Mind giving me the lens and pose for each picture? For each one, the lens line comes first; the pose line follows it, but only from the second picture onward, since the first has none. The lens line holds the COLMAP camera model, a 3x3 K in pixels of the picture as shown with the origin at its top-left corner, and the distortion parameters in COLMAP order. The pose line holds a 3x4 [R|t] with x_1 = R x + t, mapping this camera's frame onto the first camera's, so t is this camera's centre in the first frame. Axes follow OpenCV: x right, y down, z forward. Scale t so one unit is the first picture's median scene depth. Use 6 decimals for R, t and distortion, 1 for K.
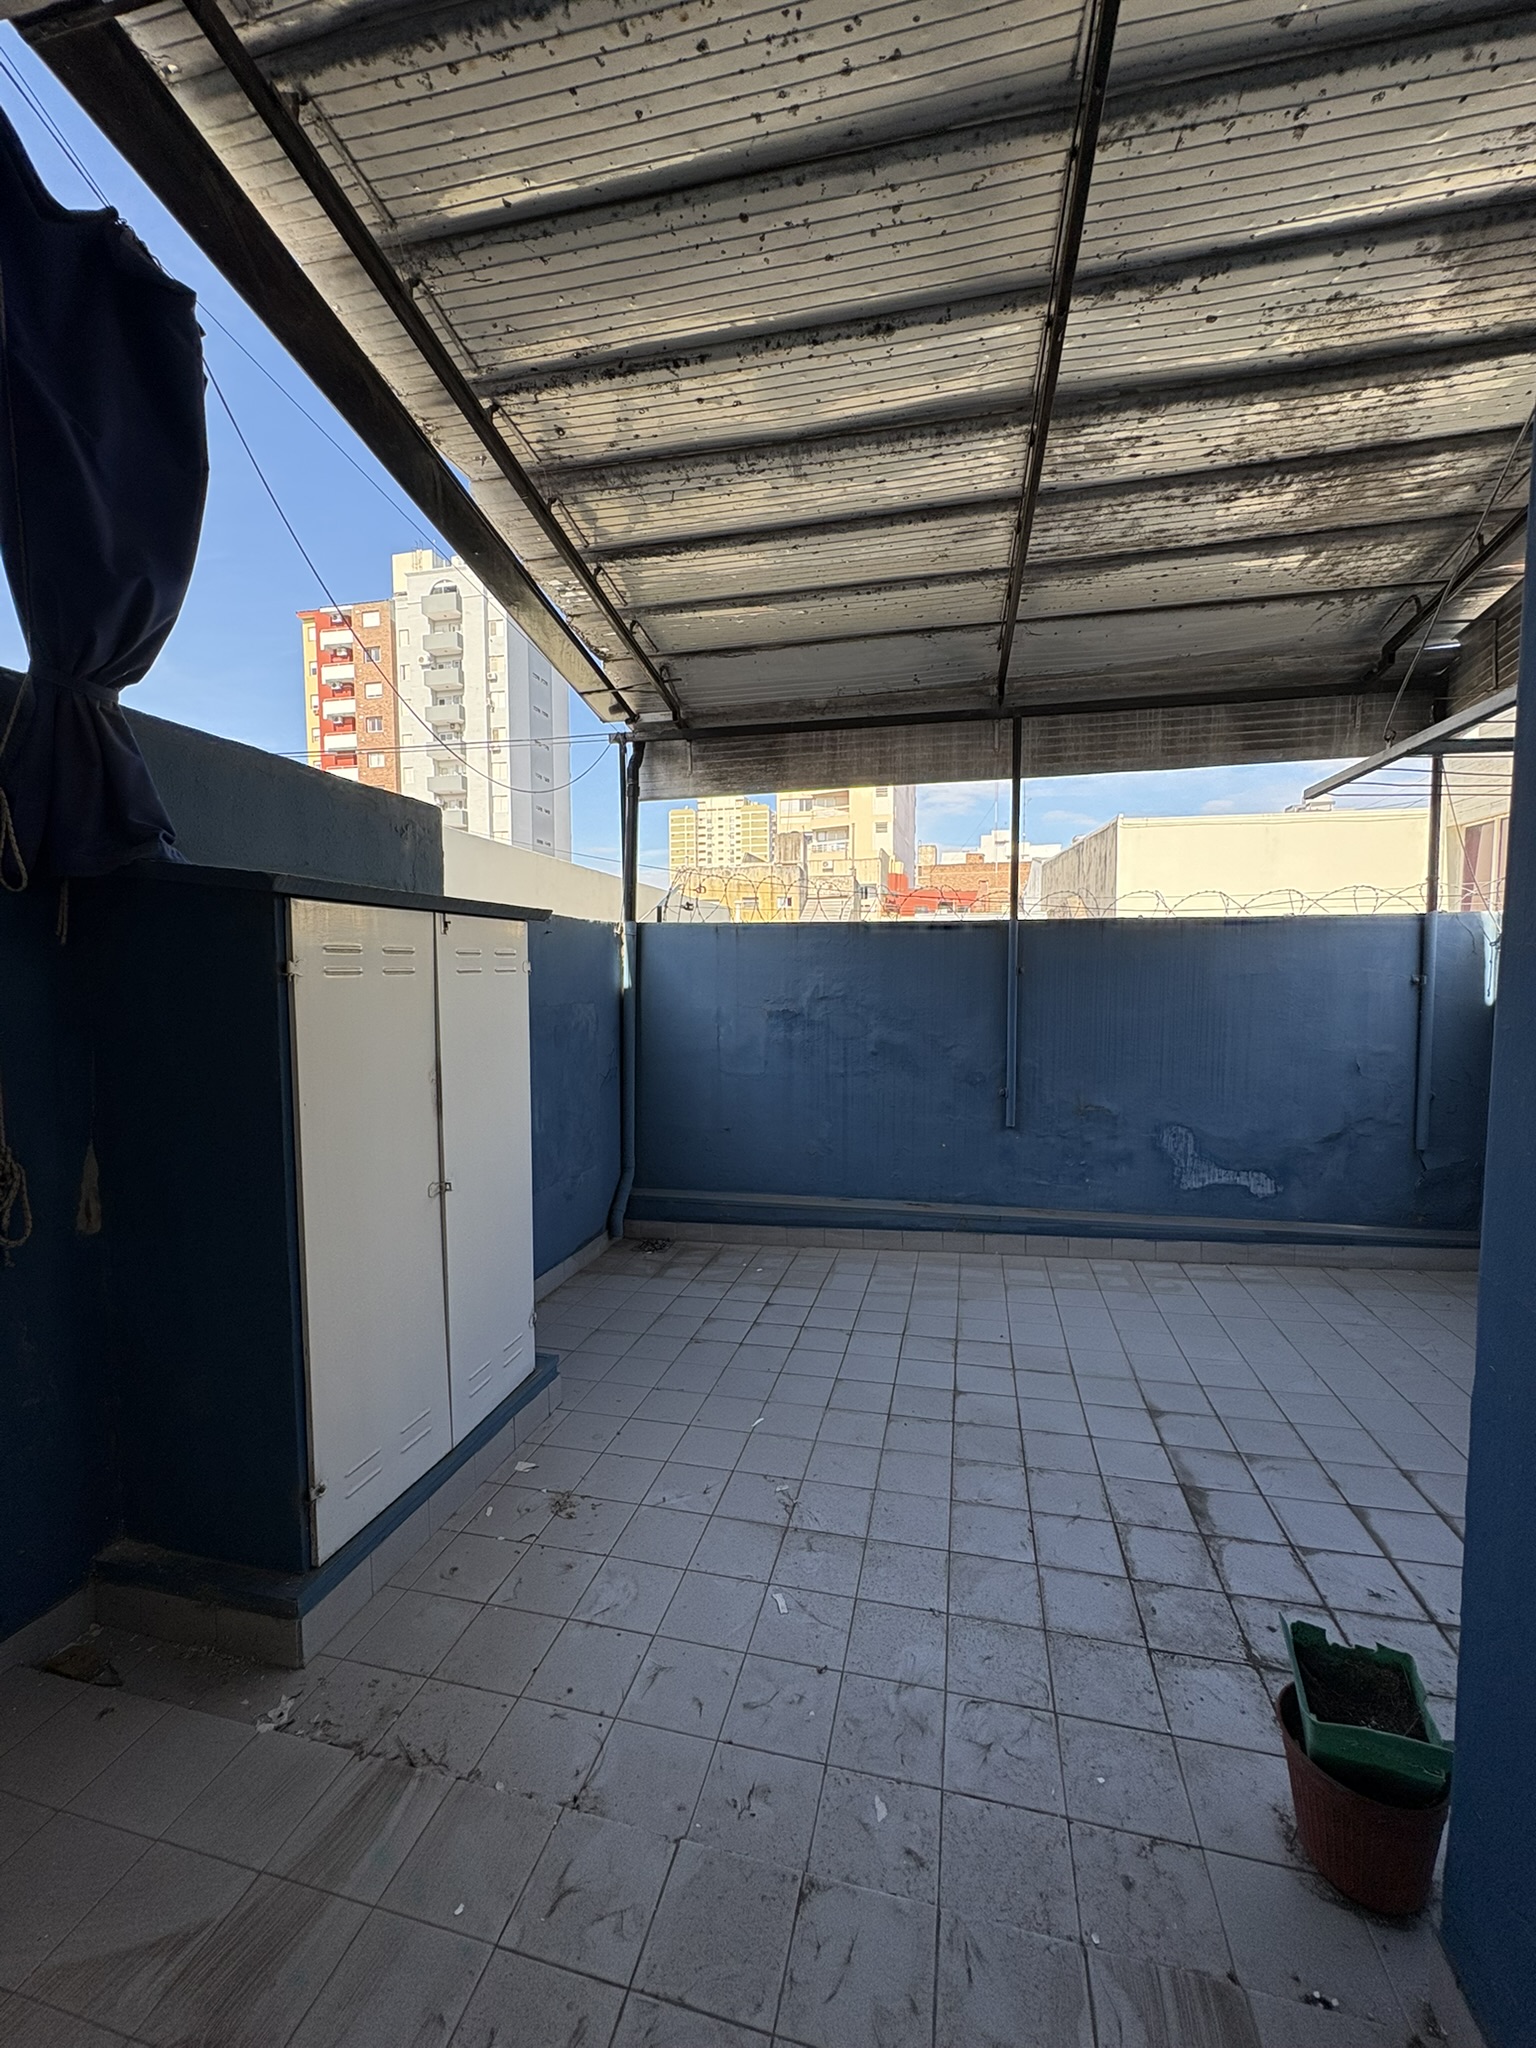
lens RADIAL K [[814.5, 0, 767.8], [0, 814.5, 1022.0], [0, 0, 1]] dist [-0.000095, 0.000112]
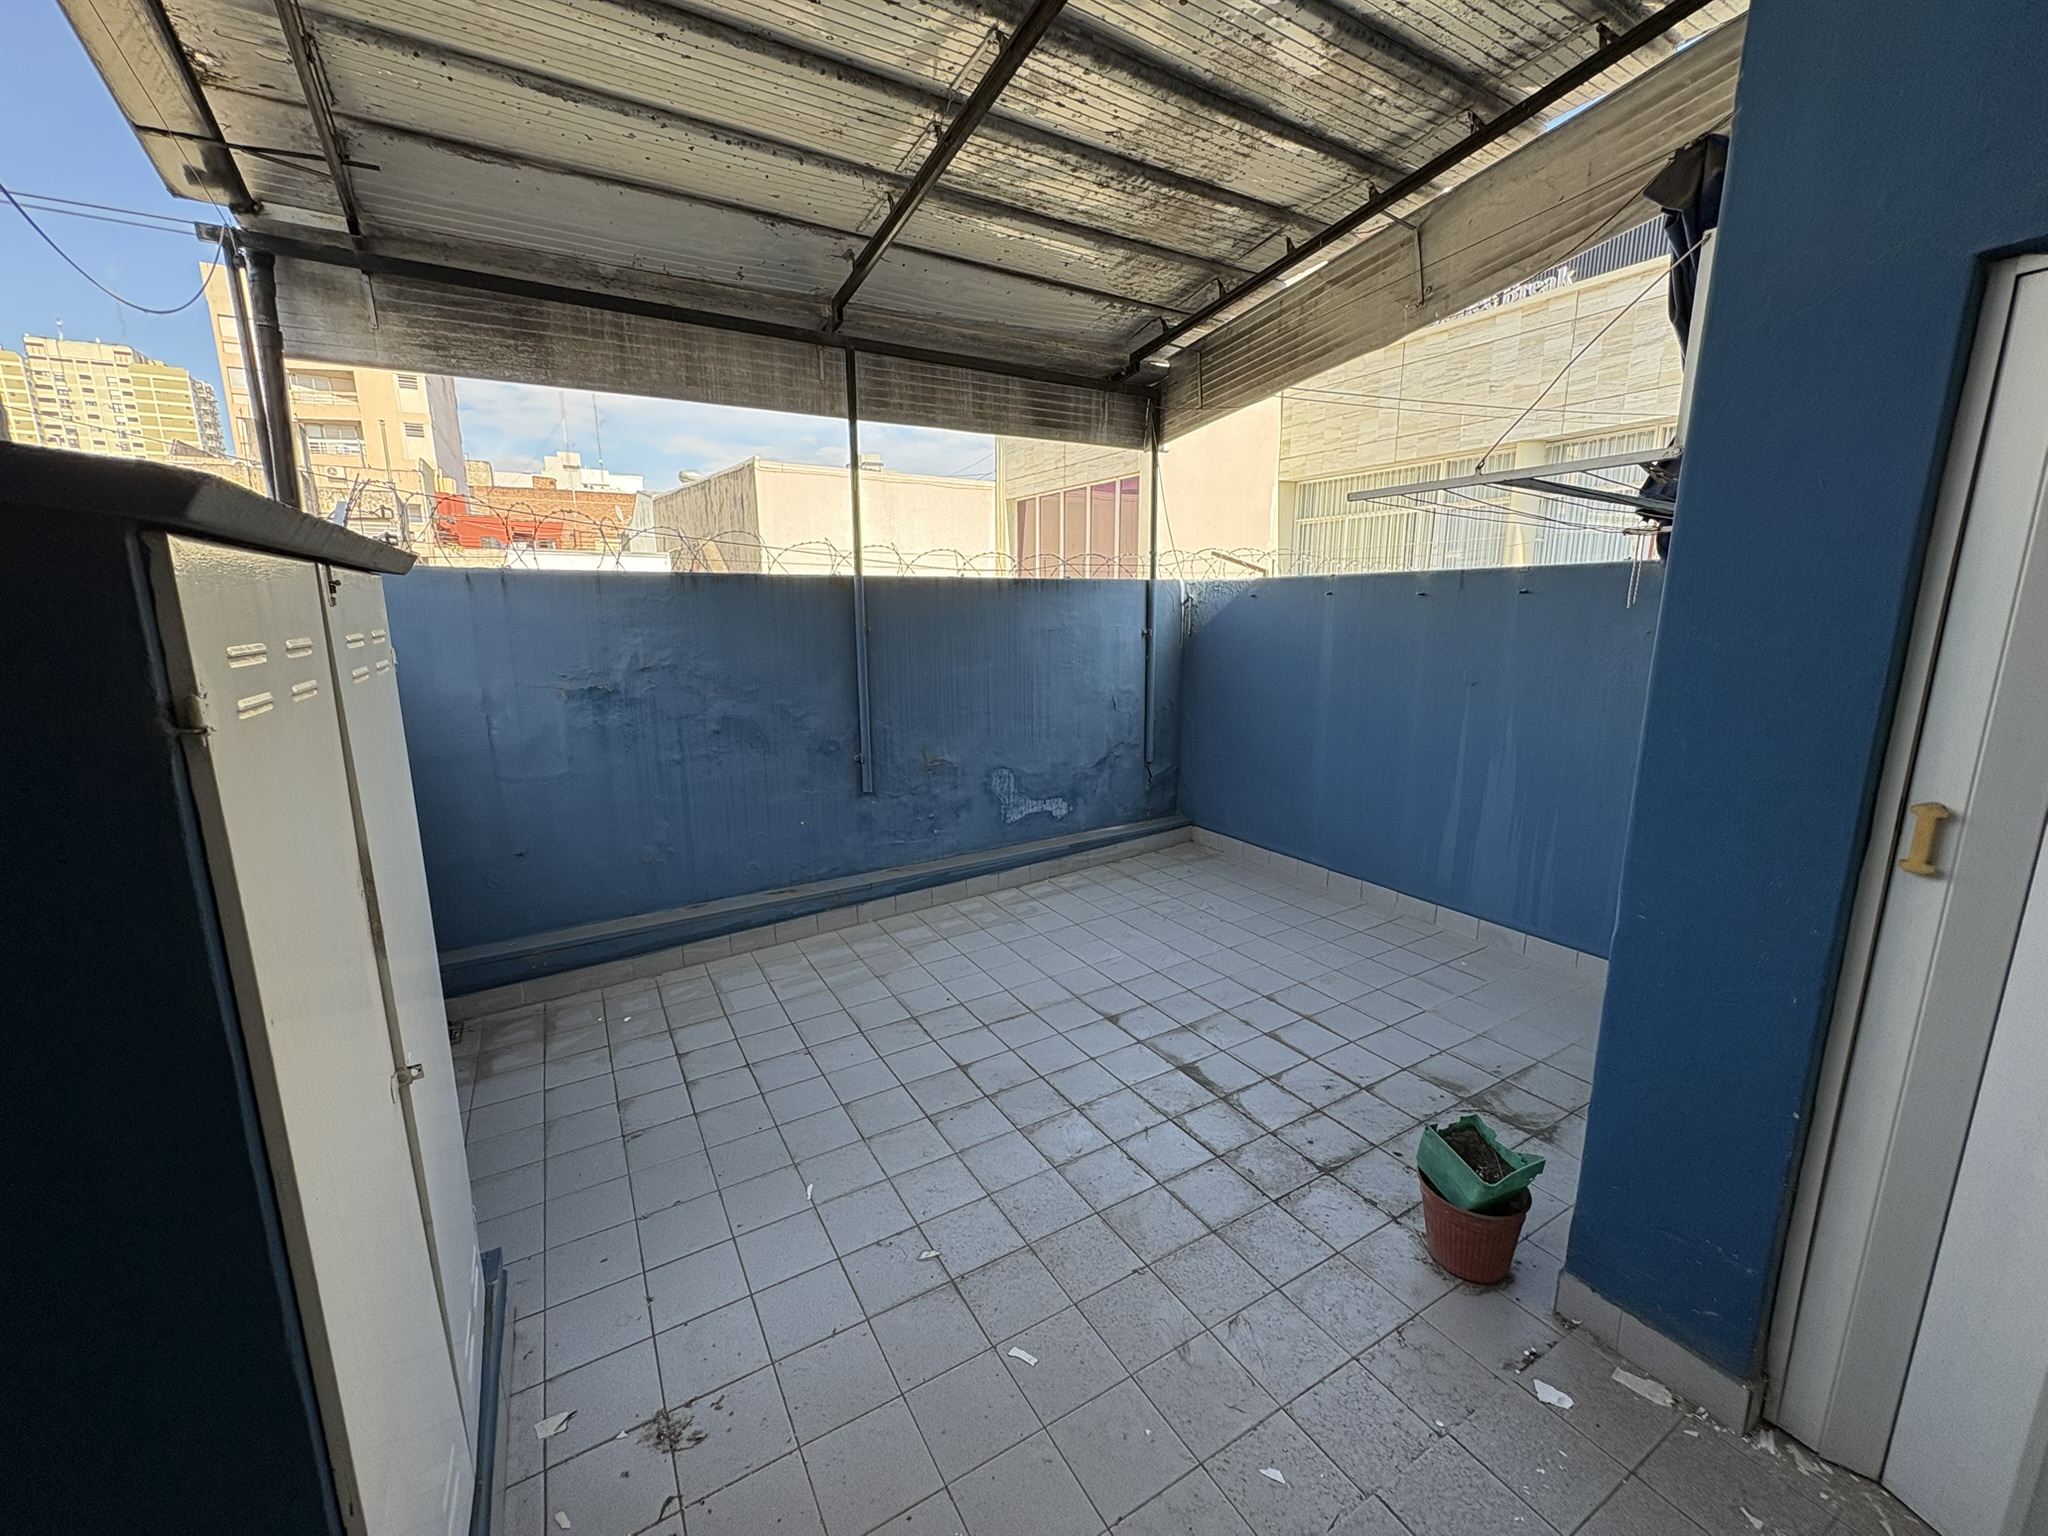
lens RADIAL K [[814.5, 0, 1020.9], [0, 814.5, 768.6], [0, 0, 1]] dist [-0.000095, 0.000112]
pose [[0.720400, -0.135504, 0.680193, -0.250797], [0.049190, 0.988241, 0.144774, -0.034495], [-0.691812, -0.070837, 0.718595, 0.189272]]
